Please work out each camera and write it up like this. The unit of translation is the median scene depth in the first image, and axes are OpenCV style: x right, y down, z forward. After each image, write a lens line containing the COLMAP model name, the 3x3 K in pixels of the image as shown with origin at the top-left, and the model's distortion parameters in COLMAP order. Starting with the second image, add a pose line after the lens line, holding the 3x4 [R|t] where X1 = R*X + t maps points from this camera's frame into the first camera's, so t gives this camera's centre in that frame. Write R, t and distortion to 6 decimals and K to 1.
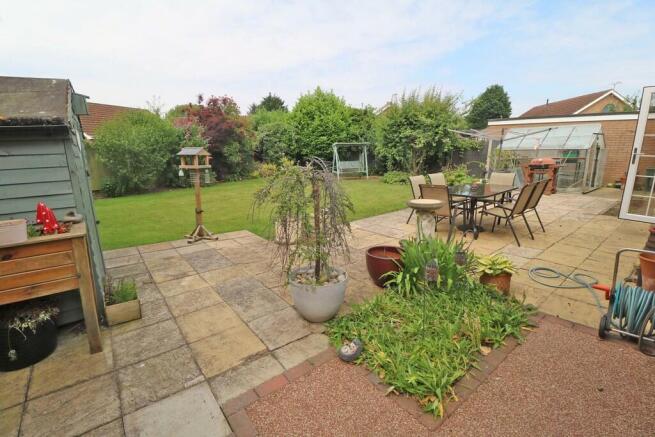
lens RADIAL K [[307.7, 0, 330.4], [0, 307.7, 215.9], [0, 0, 1]] dist [-0.019457, -0.002501]
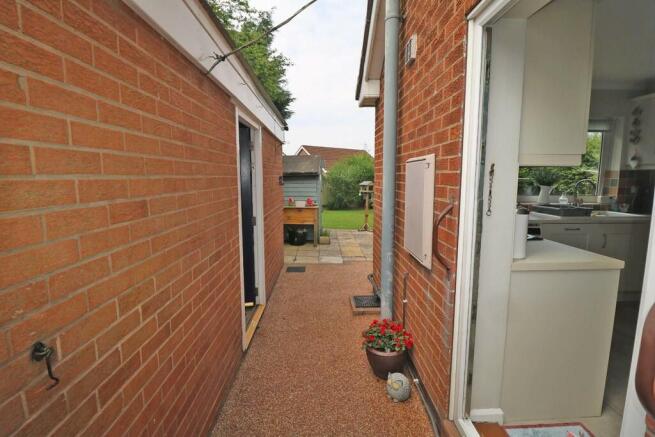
lens RADIAL K [[307.7, 0, 329.5], [0, 307.7, 218.9], [0, 0, 1]] dist [-0.019457, -0.002501]
pose [[0.799261, 0.090102, -0.594191, 0.530135], [-0.144491, 0.988507, -0.044462, 0.129918], [0.583356, 0.121392, 0.803094, -0.659025]]
